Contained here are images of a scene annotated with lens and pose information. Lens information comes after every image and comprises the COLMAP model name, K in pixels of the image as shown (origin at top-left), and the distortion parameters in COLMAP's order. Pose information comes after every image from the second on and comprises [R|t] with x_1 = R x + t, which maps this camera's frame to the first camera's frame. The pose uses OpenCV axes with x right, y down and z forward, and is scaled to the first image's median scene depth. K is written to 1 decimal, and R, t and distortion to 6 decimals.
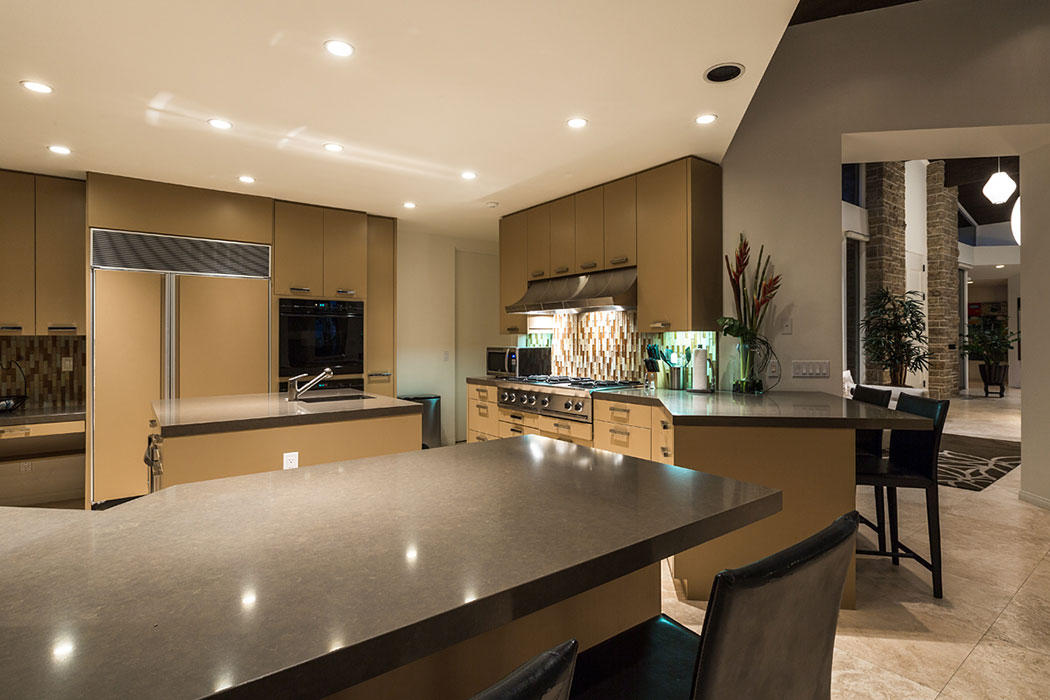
lens RADIAL K [[538.6, 0, 525.1], [0, 538.6, 345.7], [0, 0, 1]] dist [0.001862, 0.000106]
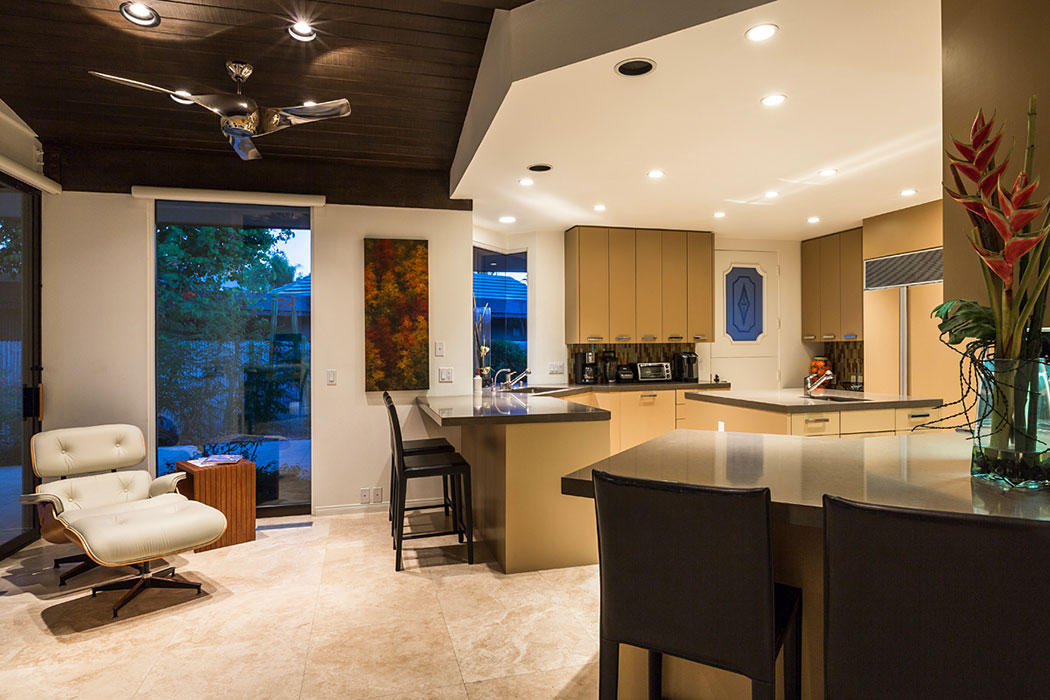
lens RADIAL K [[614.4, 0, 519.1], [0, 614.4, 344.8], [0, 0, 1]] dist [-0.007146, 0.007075]
pose [[-0.388214, 0.003860, -0.921561, 1.817306], [-0.003343, 0.999979, 0.005596, -0.027034], [0.921563, 0.005253, -0.388192, 1.549204]]
